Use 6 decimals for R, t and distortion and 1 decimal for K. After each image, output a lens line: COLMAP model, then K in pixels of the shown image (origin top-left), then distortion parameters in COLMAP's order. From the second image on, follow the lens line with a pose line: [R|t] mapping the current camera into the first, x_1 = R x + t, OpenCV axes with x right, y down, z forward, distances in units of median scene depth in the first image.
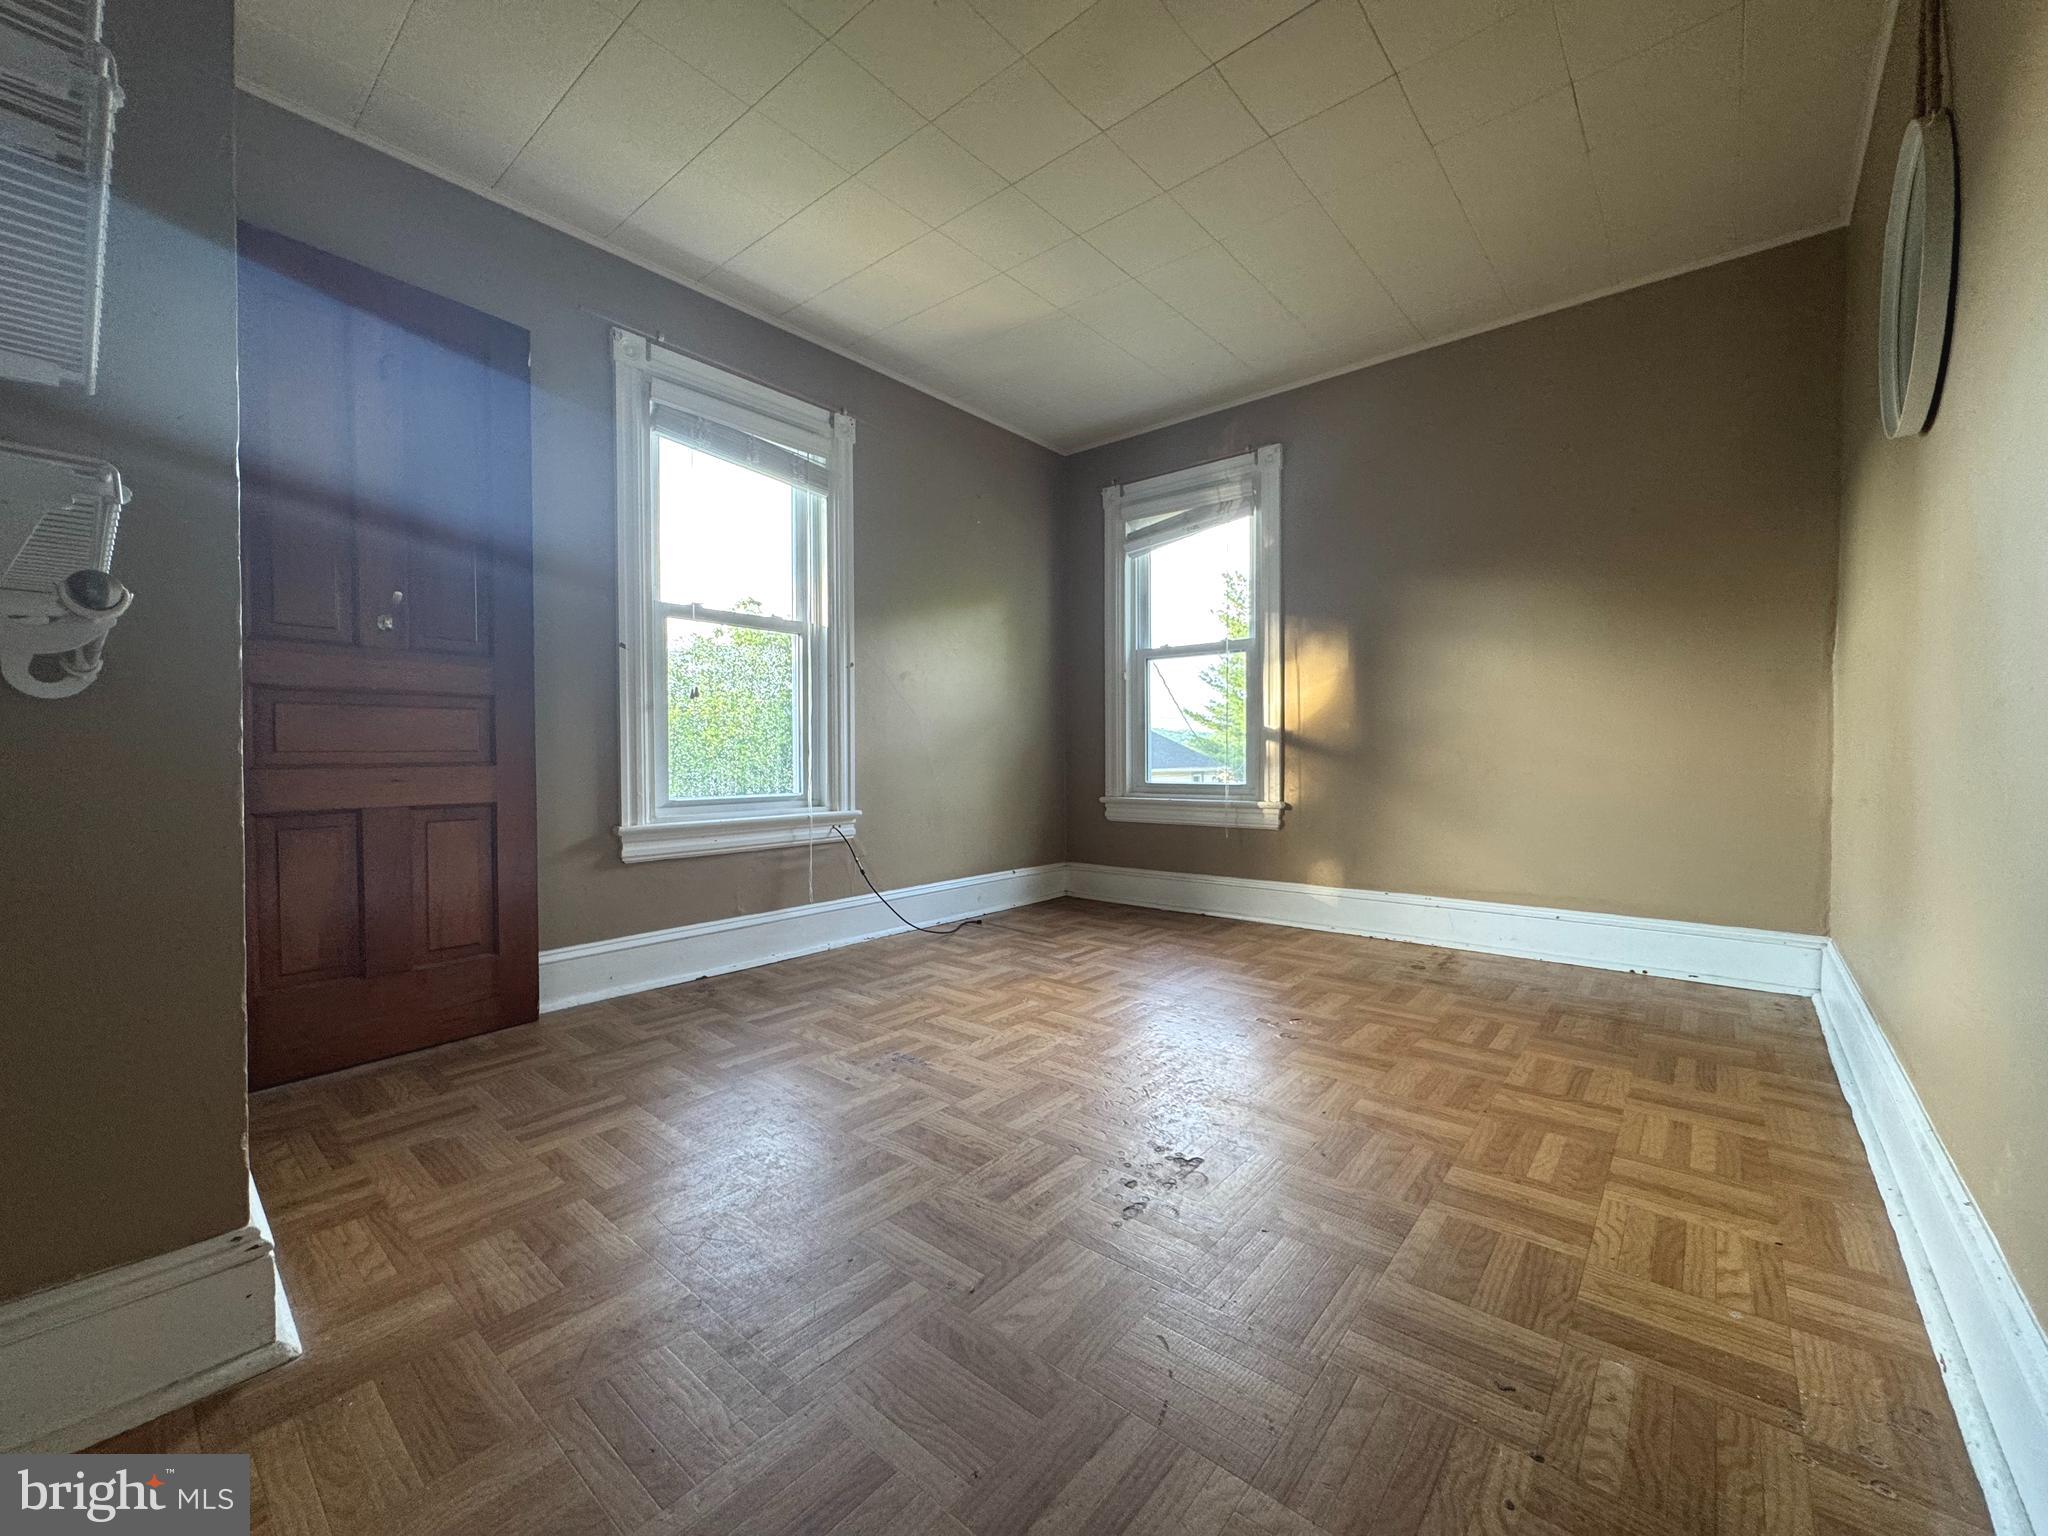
lens RADIAL K [[821.8, 0, 1024.0], [0, 821.8, 768.0], [0, 0, 1]] dist [-0.003651, 0.000121]
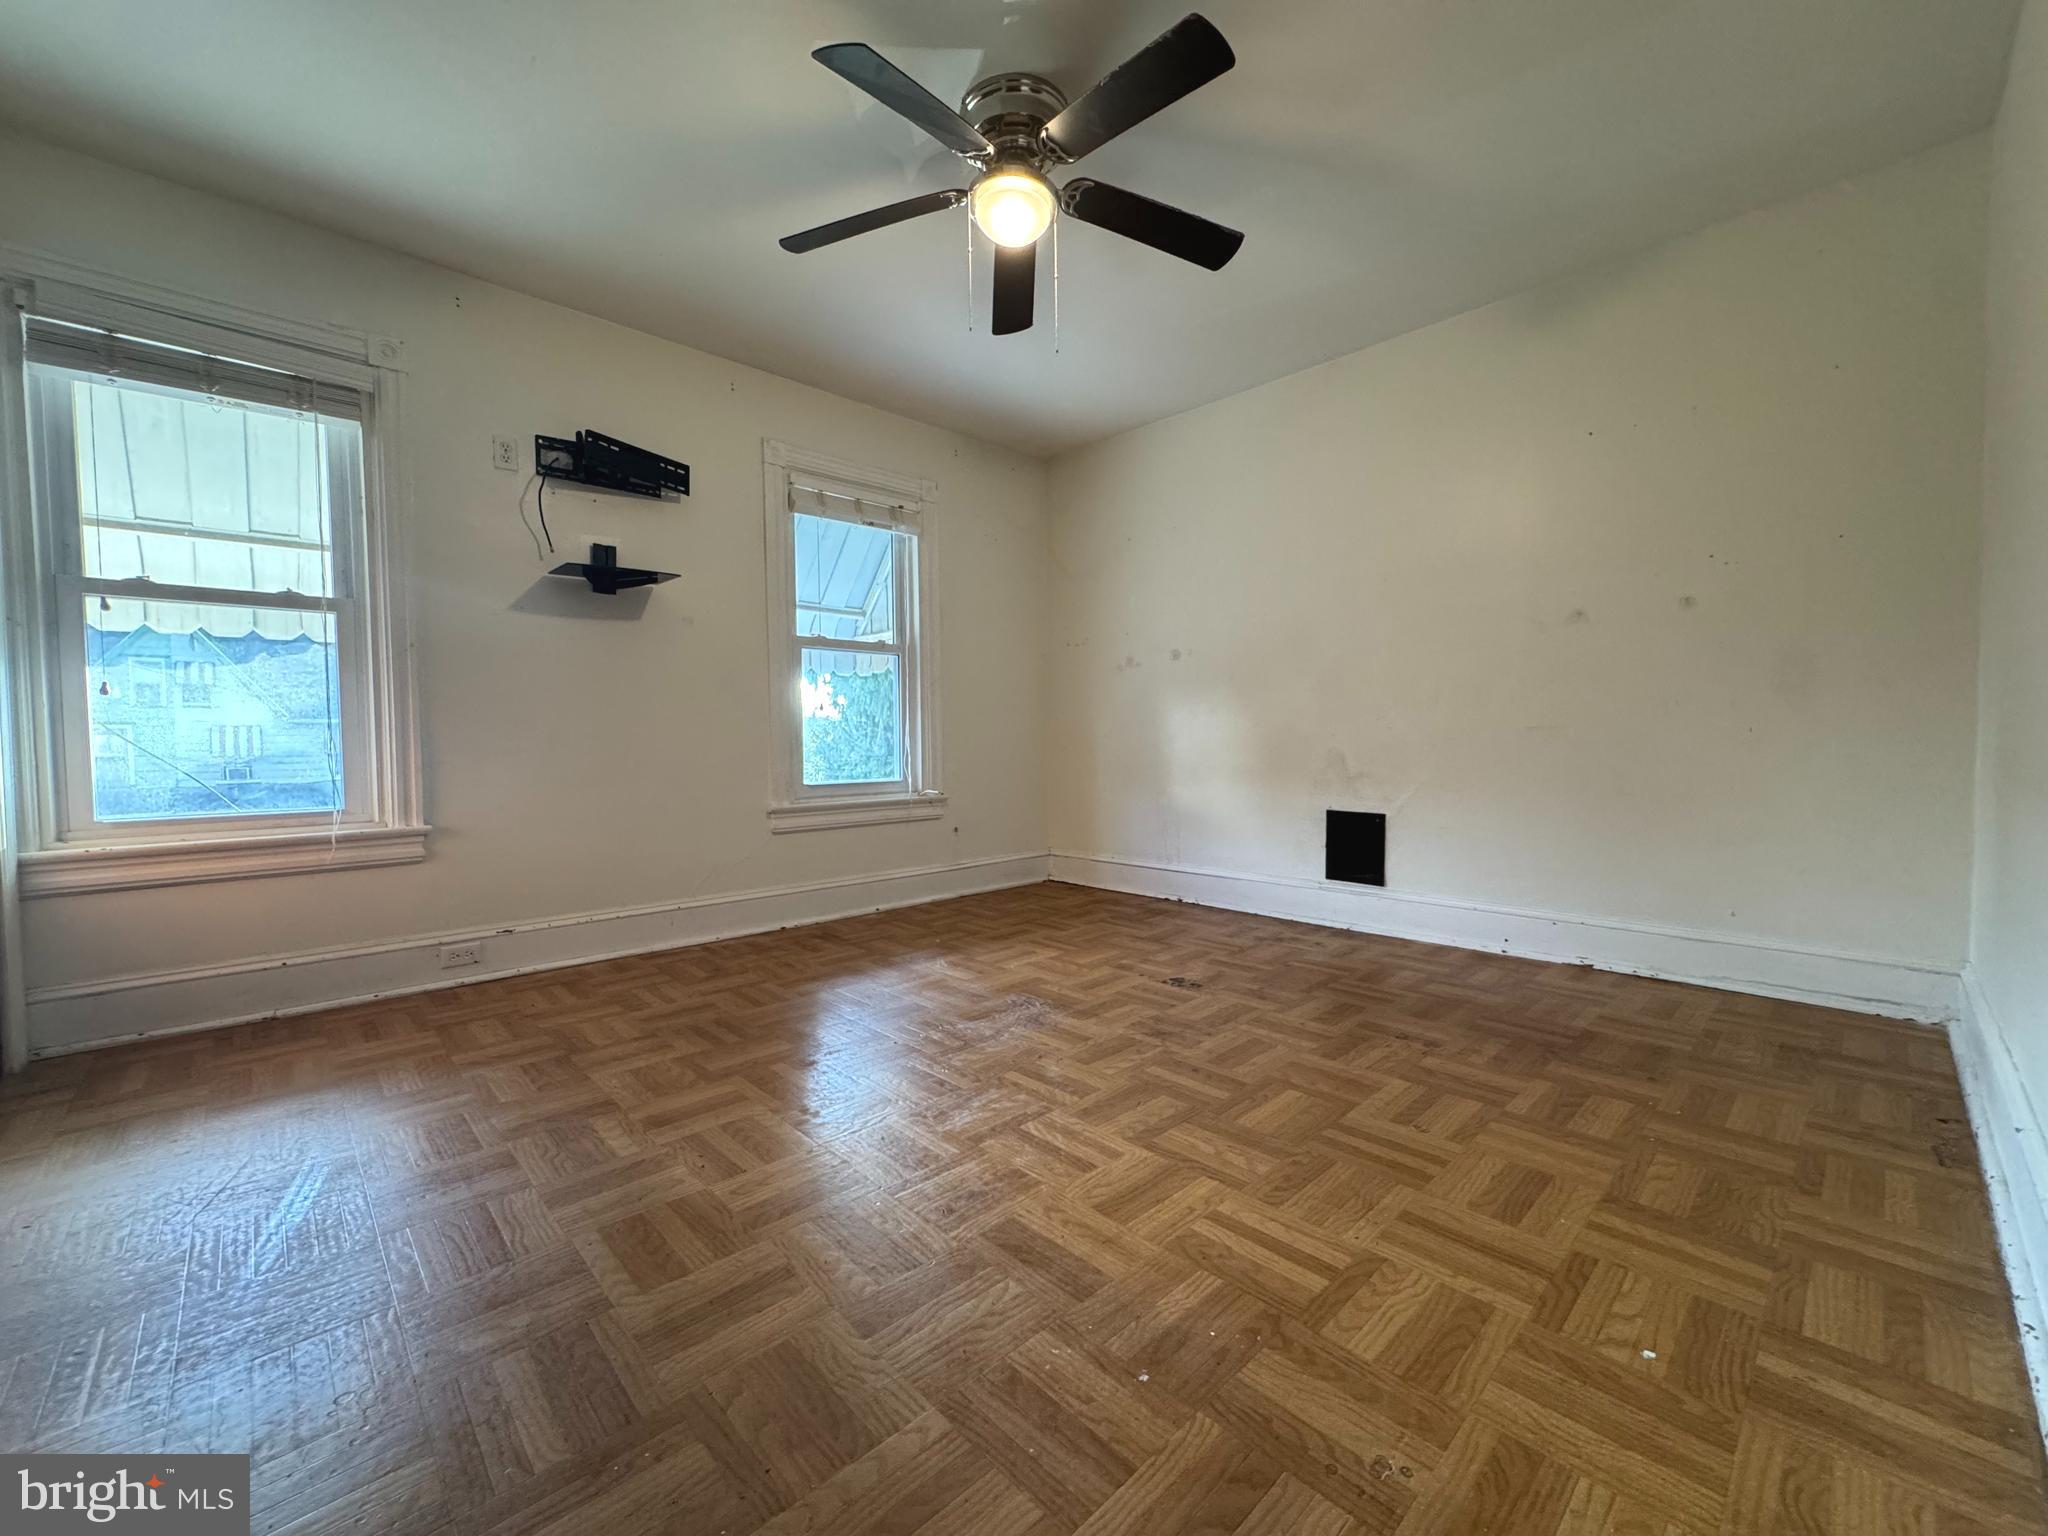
lens RADIAL K [[821.8, 0, 1024.0], [0, 821.8, 768.0], [0, 0, 1]] dist [-0.003651, 0.000121]
pose [[0.099251, -0.038684, 0.994310, -0.033929], [0.029992, 0.998906, 0.035869, -0.055677], [-0.994610, 0.026261, 0.100302, 1.291383]]
